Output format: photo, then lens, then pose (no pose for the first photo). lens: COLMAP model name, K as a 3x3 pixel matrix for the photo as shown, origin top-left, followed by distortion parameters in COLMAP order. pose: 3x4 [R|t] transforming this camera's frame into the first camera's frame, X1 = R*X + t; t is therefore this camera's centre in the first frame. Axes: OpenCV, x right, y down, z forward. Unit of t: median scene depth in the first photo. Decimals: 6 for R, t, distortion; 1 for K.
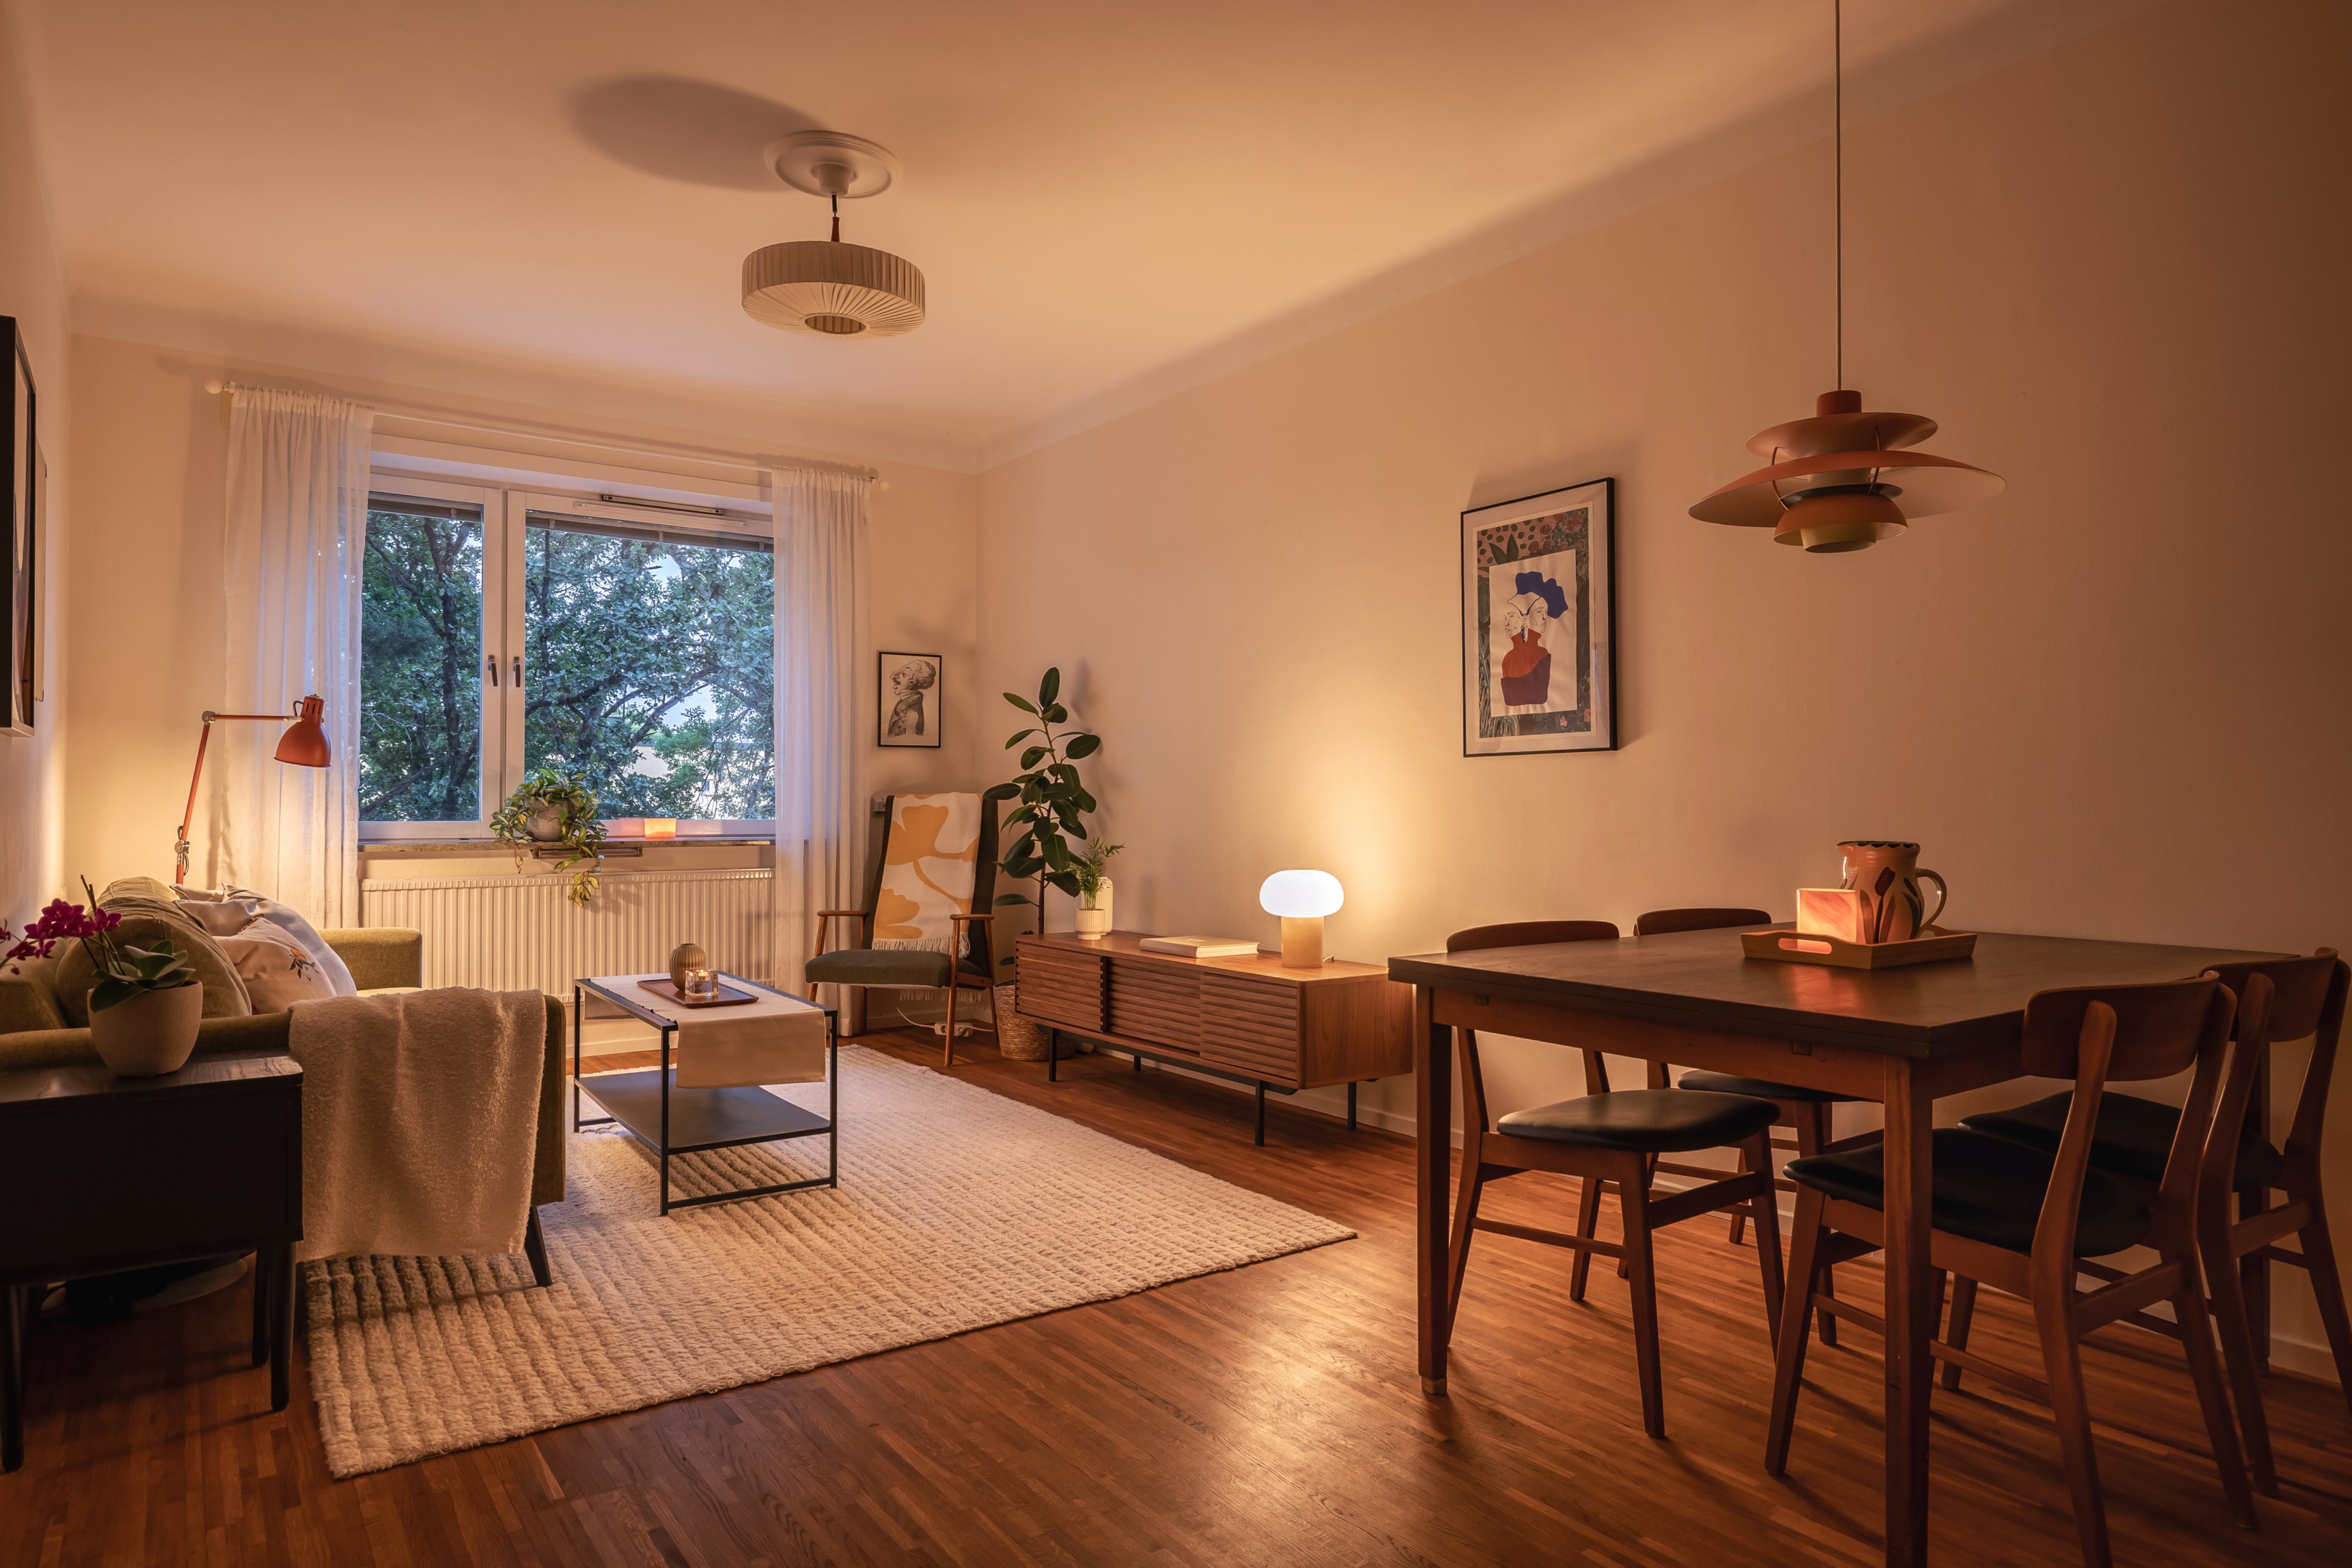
lens RADIAL K [[1376.0, 0, 1176.0], [0, 1376.0, 784.0], [0, 0, 1]] dist [-0.006199, -0.000921]
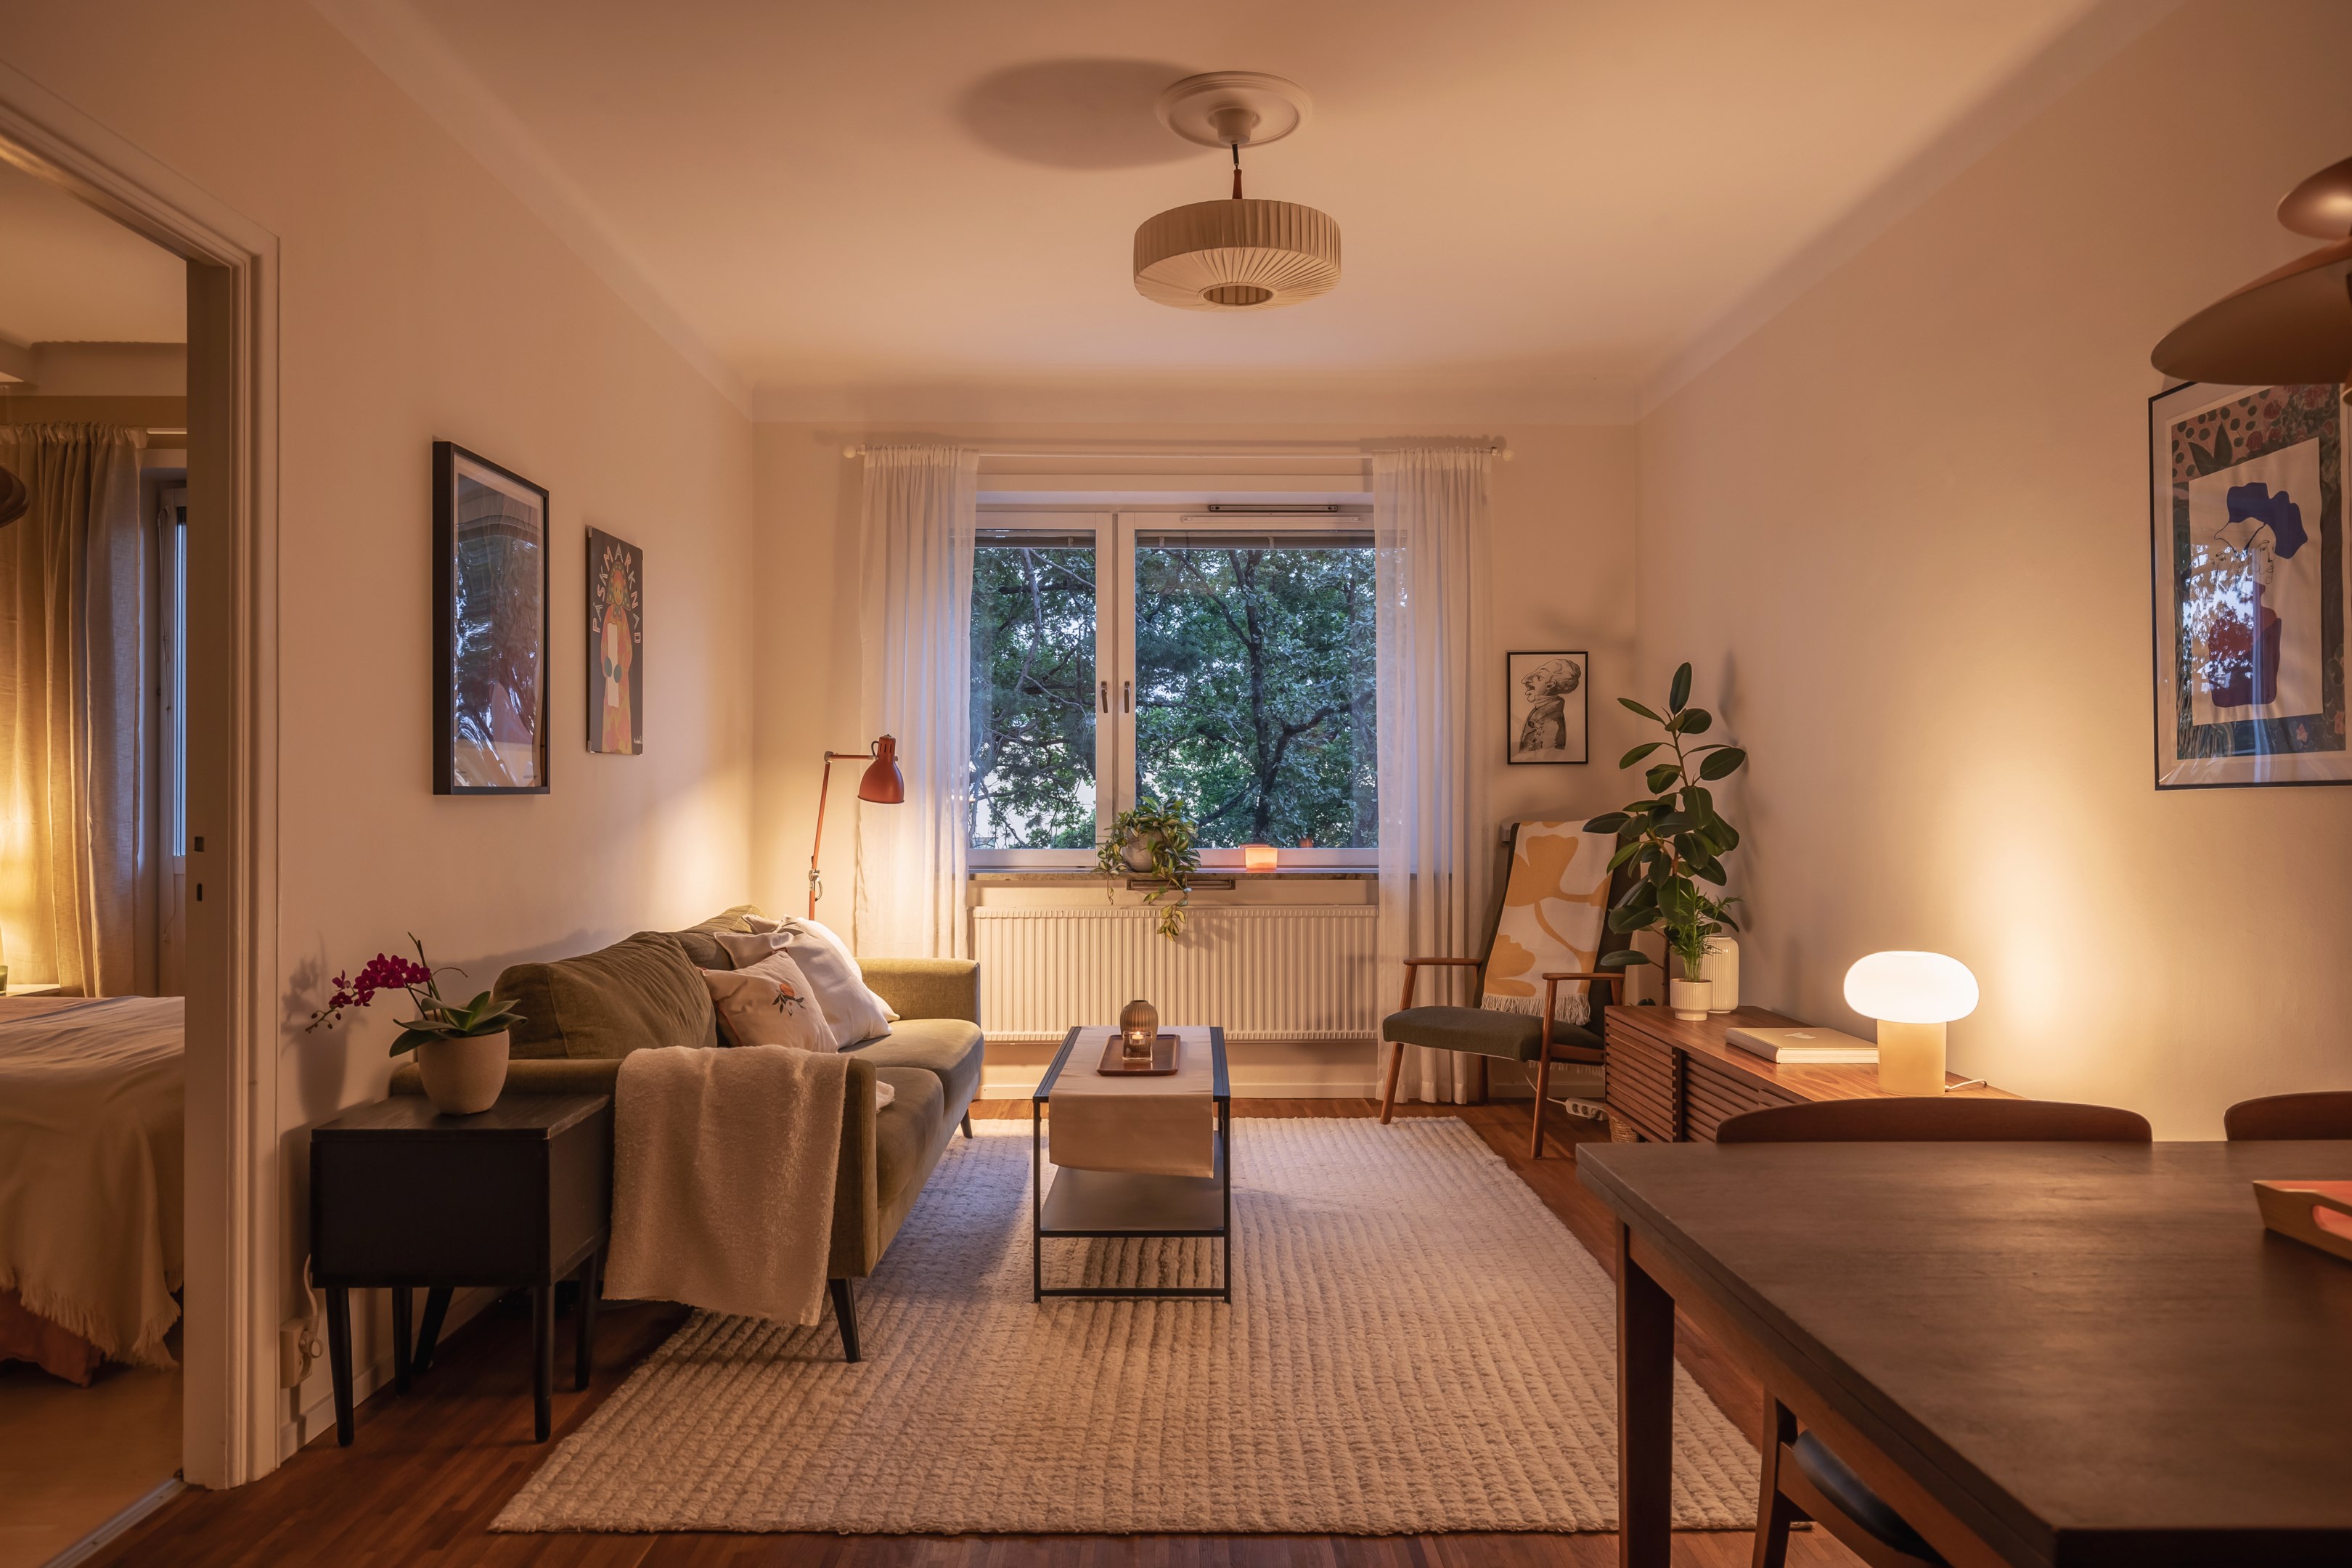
lens RADIAL K [[1530.5, 0, 1176.0], [0, 1530.5, 784.0], [0, 0, 1]] dist [0.001874, -0.000260]
pose [[0.820554, -0.008786, -0.571501, 0.243343], [0.010422, 0.999946, -0.000409, -0.026604], [0.571474, -0.005620, 0.820601, 0.175571]]
